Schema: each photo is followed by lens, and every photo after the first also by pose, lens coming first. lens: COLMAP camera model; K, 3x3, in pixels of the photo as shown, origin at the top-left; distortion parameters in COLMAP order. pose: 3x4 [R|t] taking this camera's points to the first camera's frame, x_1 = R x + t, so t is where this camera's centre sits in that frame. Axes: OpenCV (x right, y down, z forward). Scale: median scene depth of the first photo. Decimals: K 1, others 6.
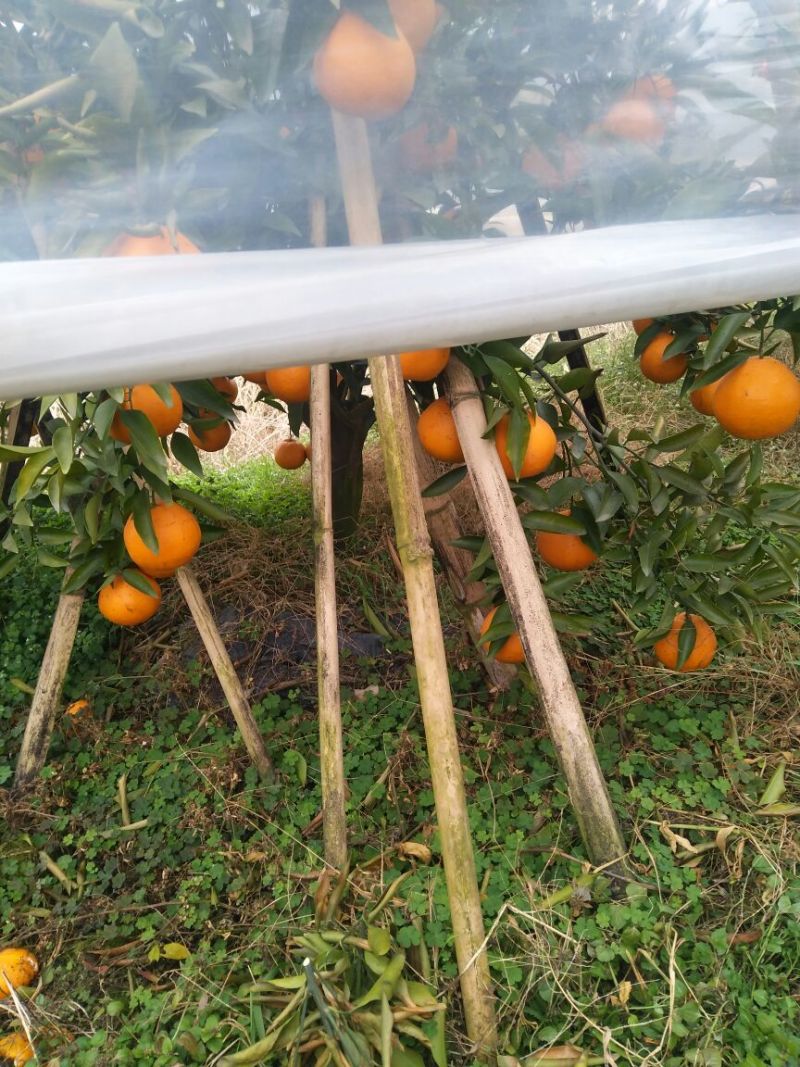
lens RADIAL K [[821.3, 0, 400.0], [0, 821.3, 533.5], [0, 0, 1]] dist [0.086839, -0.154643]
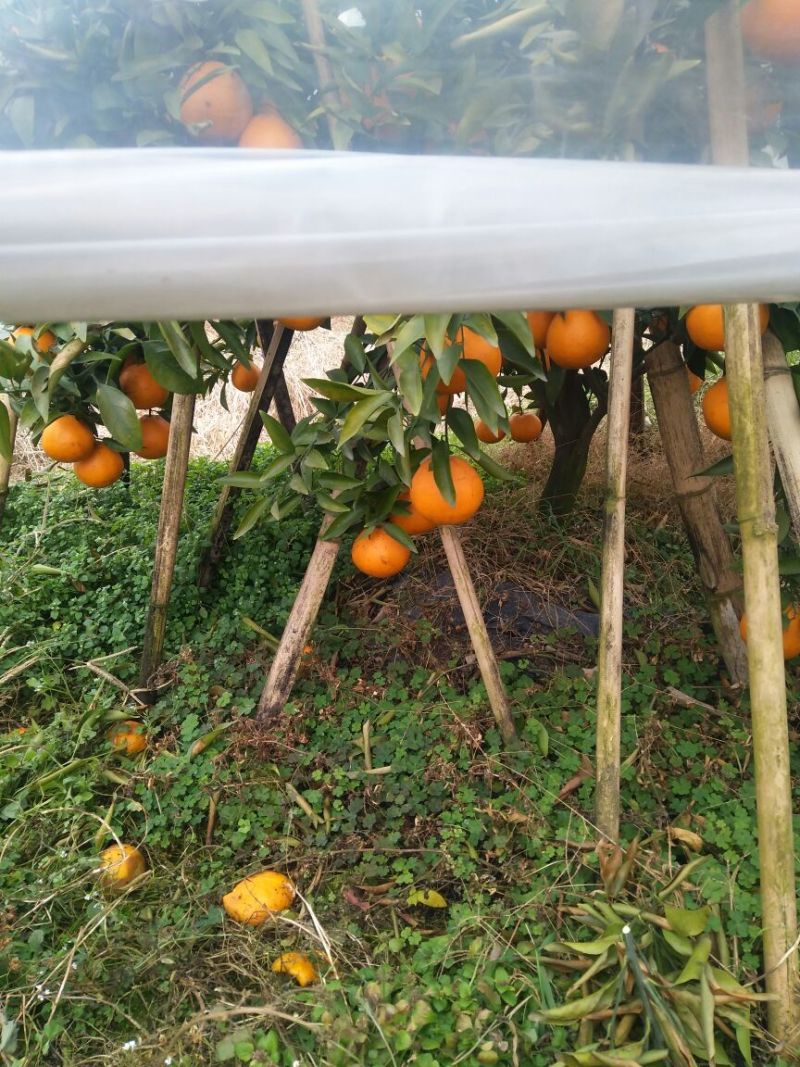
lens RADIAL K [[821.3, 0, 400.0], [0, 821.3, 533.5], [0, 0, 1]] dist [0.086839, -0.154643]
pose [[0.984607, 0.096763, -0.145555, -0.178106], [-0.093912, 0.995232, 0.026348, 0.031389], [0.147410, -0.012273, 0.988999, -0.002754]]
